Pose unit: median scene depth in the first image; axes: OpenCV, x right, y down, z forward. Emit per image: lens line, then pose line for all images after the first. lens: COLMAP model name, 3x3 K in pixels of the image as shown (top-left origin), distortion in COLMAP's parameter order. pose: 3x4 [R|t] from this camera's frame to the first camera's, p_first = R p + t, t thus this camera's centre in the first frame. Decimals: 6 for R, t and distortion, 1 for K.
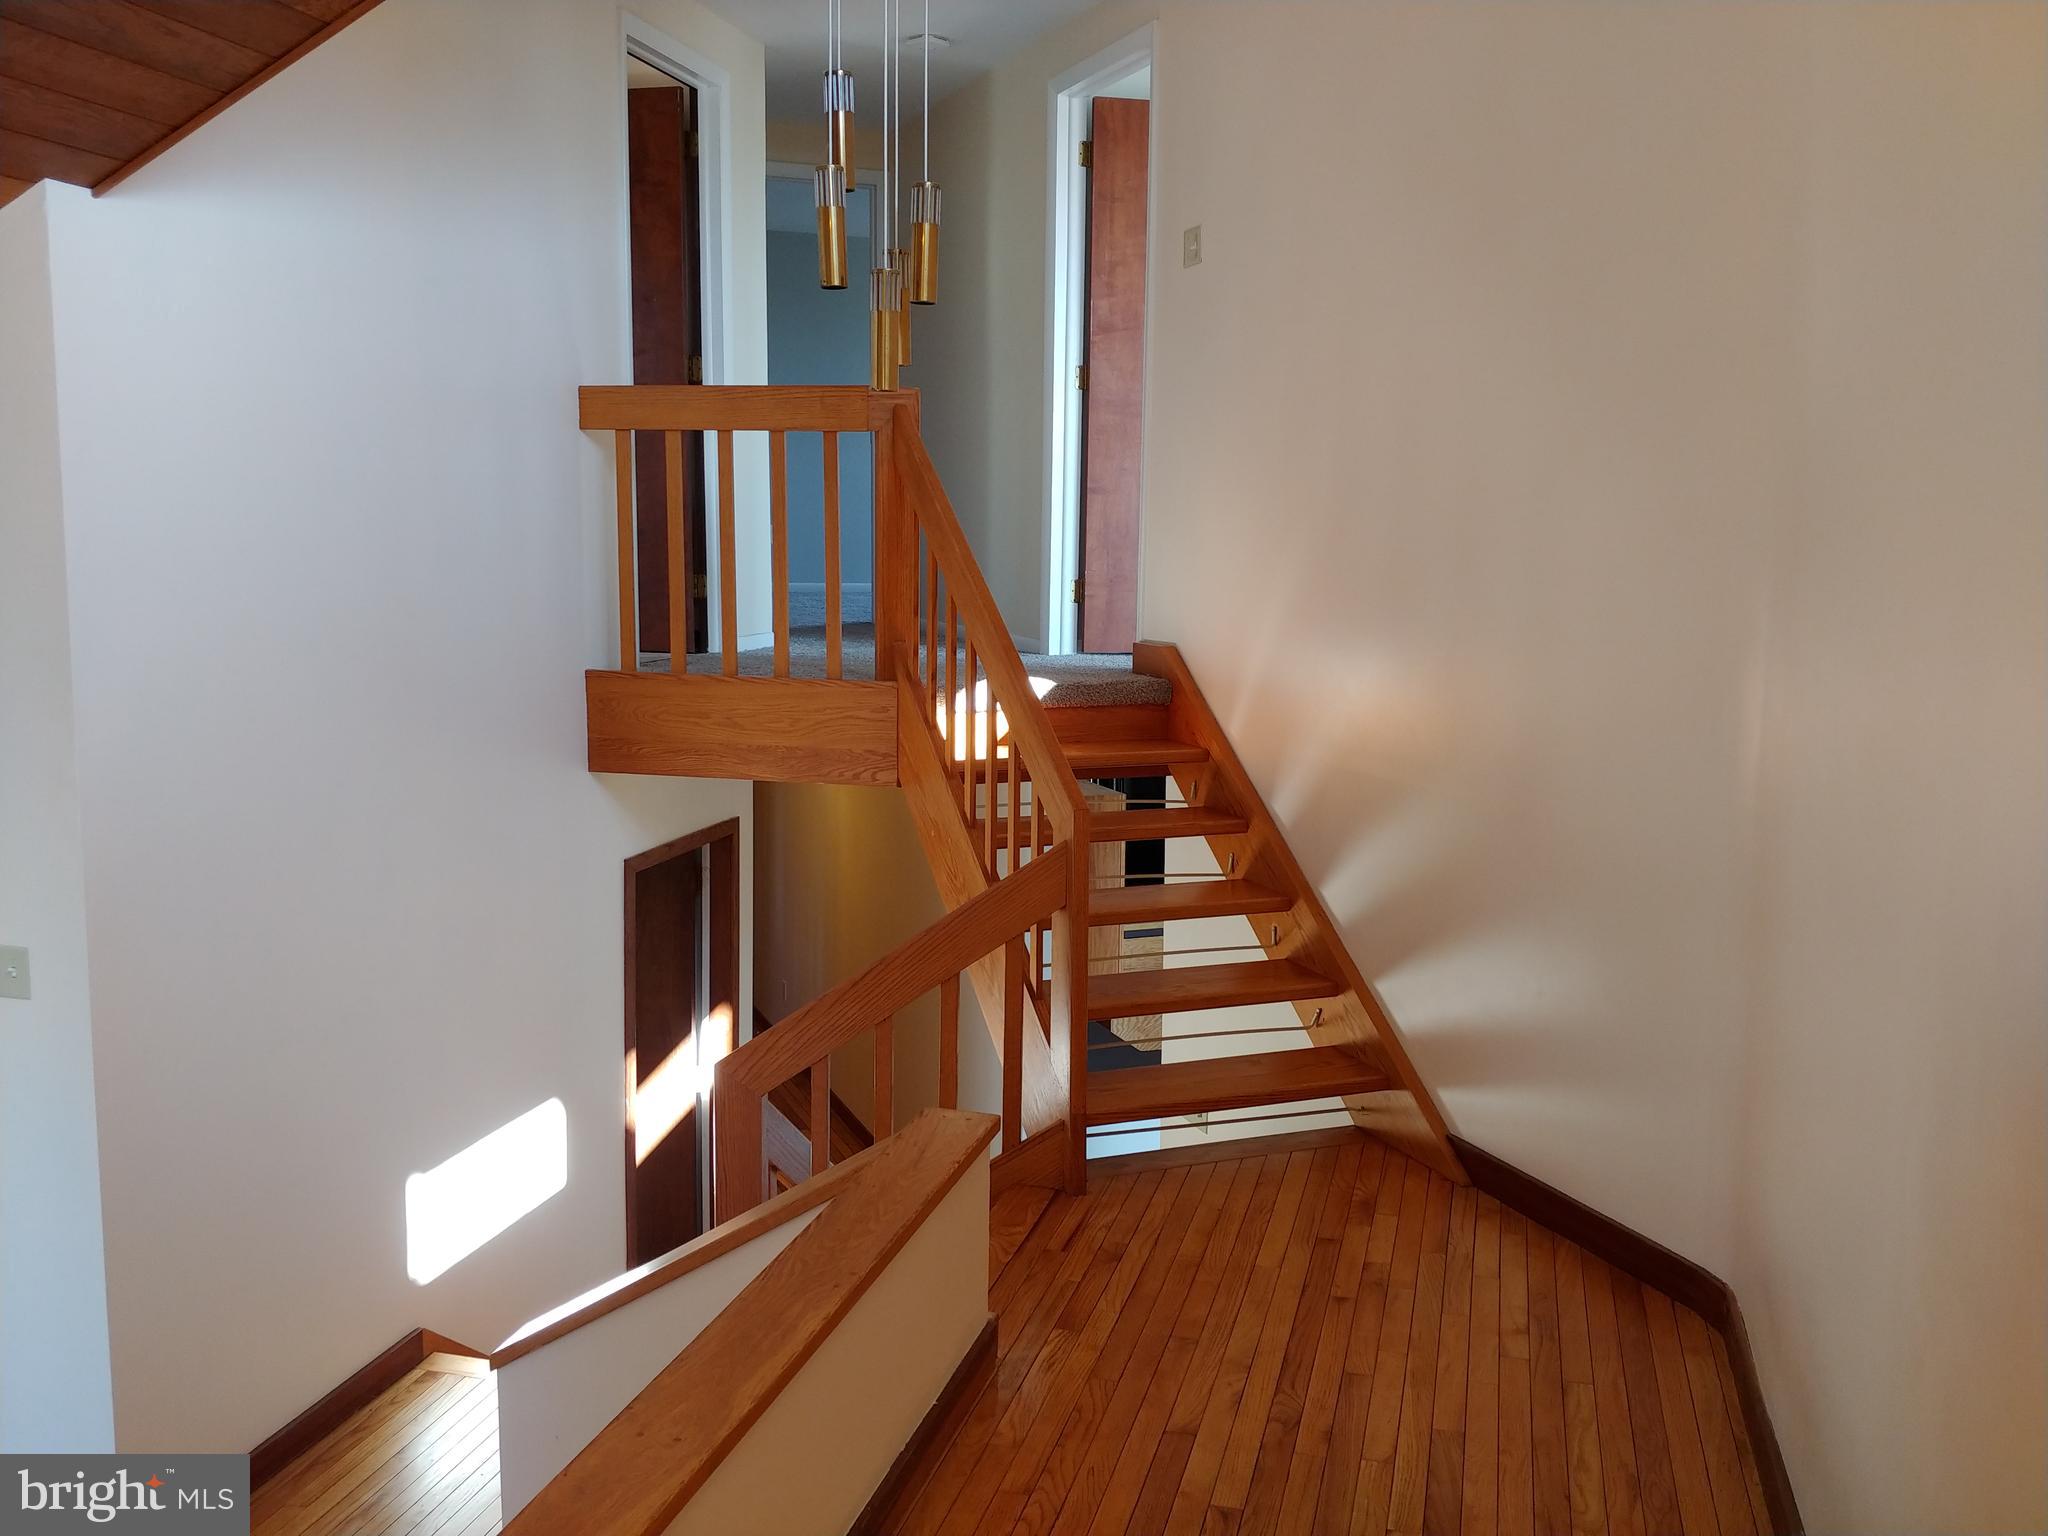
lens RADIAL K [[1862.3, 0, 1024.0], [0, 1862.3, 768.0], [0, 0, 1]] dist [0.122734, -0.297905]
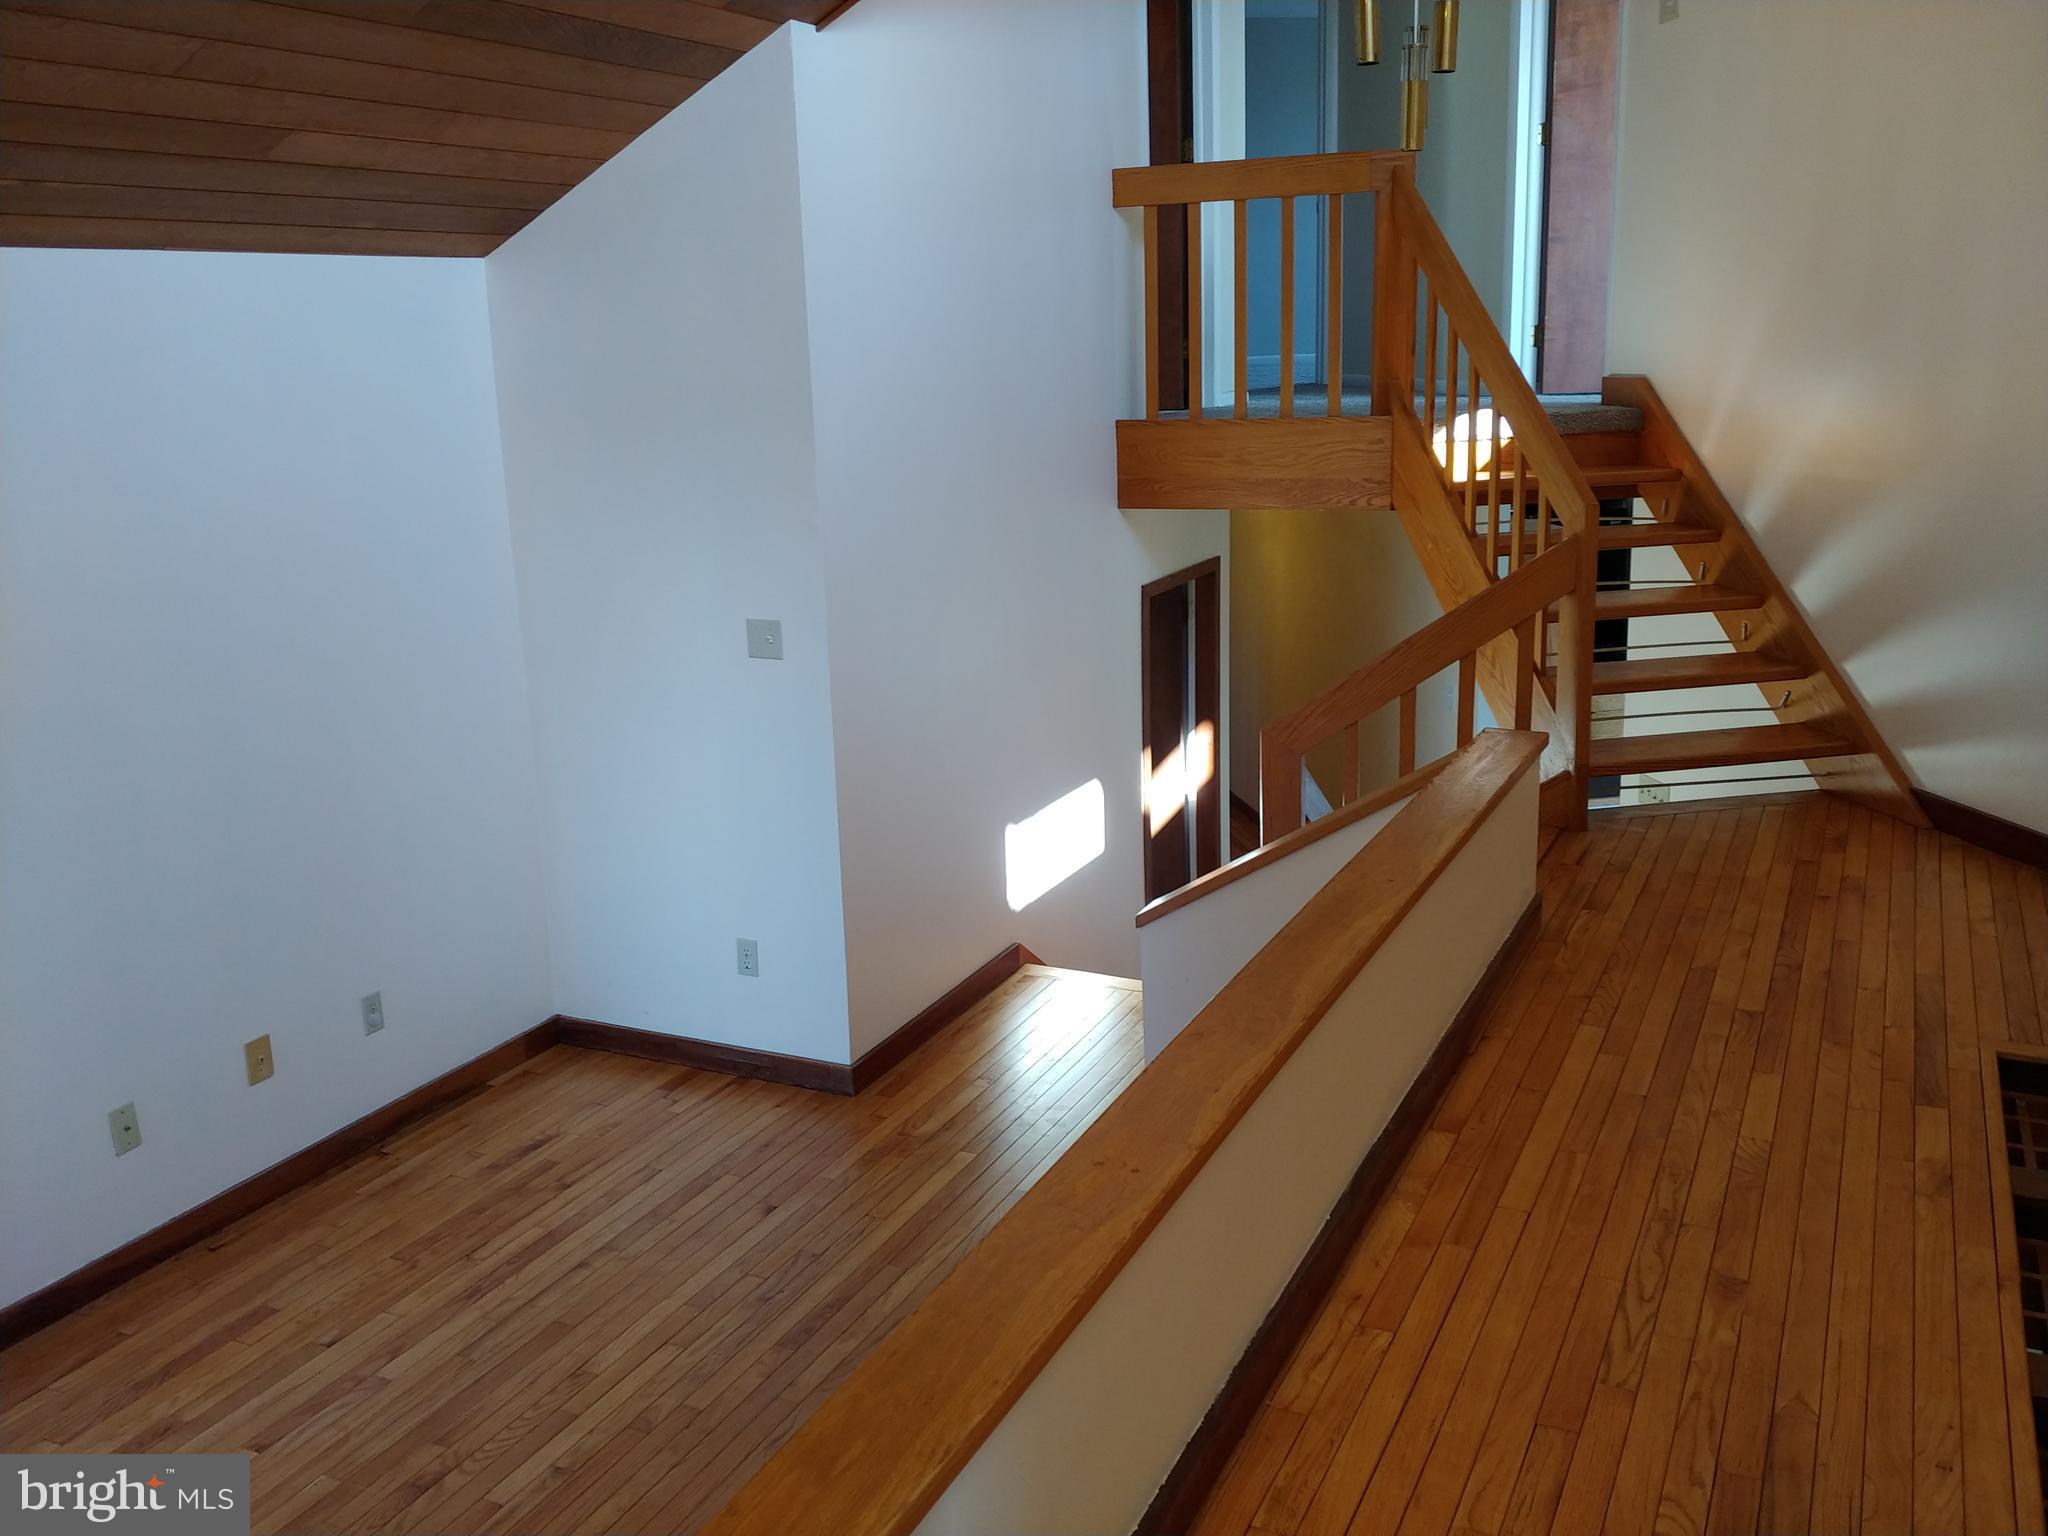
lens RADIAL K [[1819.0, 0, 996.6], [0, 1819.0, 762.1], [0, 0, 1]] dist [-0.003105, -0.016926]
pose [[0.977086, 0.006005, -0.212759, -0.074295], [0.017927, 0.993728, 0.110374, 0.040775], [0.212087, -0.111659, 0.970851, -0.170327]]
